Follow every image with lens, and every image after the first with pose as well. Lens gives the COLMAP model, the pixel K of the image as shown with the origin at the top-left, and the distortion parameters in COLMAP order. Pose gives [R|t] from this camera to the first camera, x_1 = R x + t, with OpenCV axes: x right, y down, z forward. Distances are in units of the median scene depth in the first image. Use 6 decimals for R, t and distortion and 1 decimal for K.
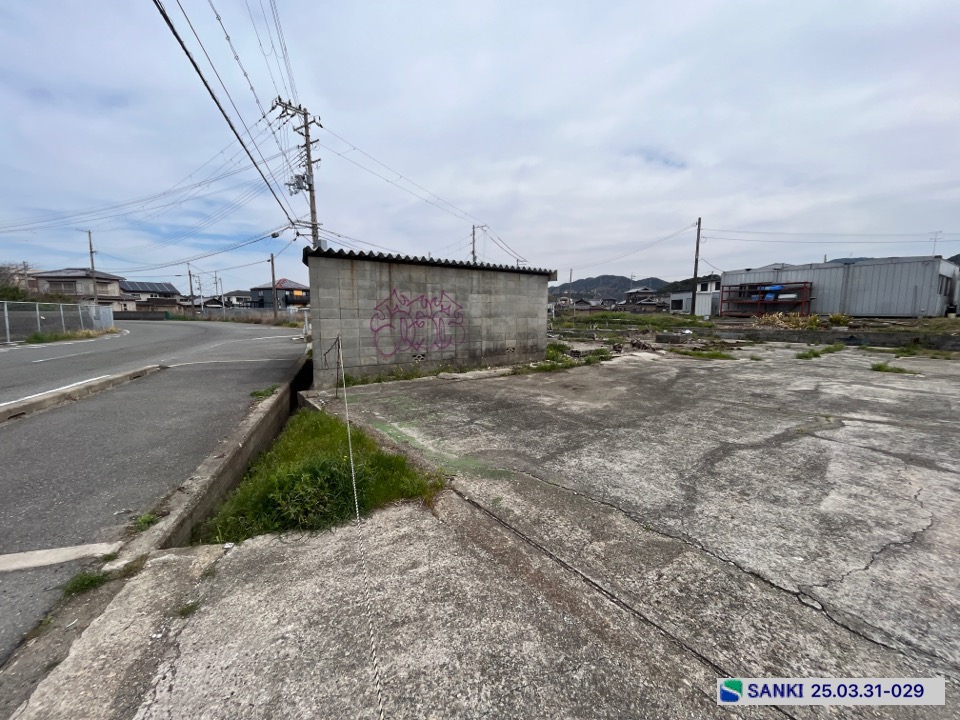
lens RADIAL K [[387.9, 0, 480.7], [0, 387.9, 358.7], [0, 0, 1]] dist [-0.002412, -0.000593]
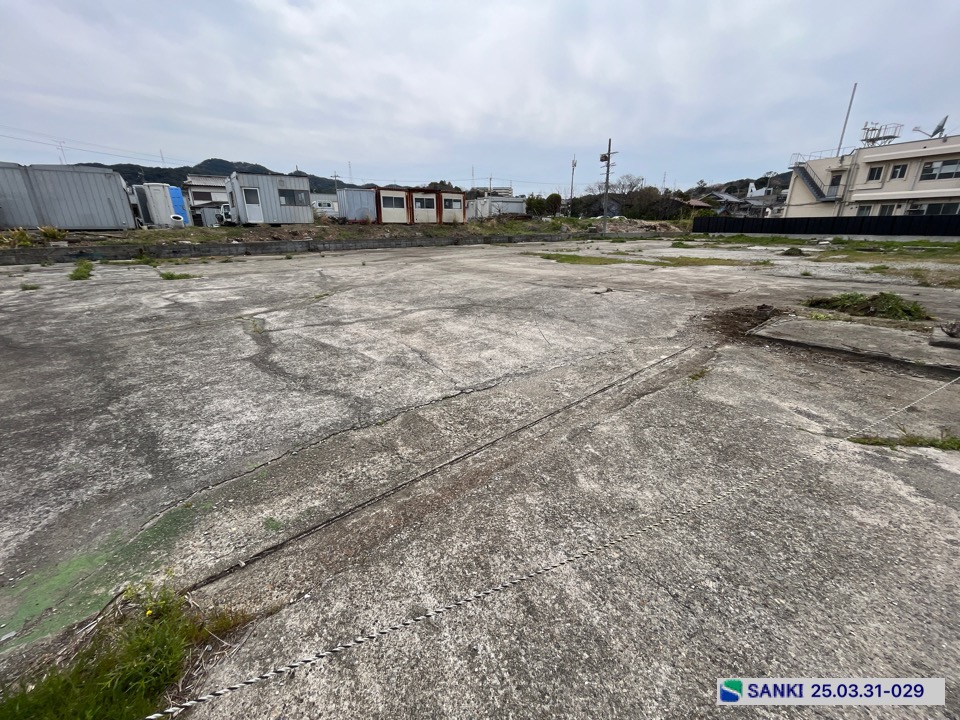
lens RADIAL K [[387.9, 0, 480.9], [0, 387.9, 359.8], [0, 0, 1]] dist [-0.002412, -0.000593]
pose [[-0.087585, -0.327702, 0.940713, -0.183068], [0.122397, 0.933646, 0.336636, -0.020122], [-0.988609, 0.144624, -0.041664, 0.242808]]
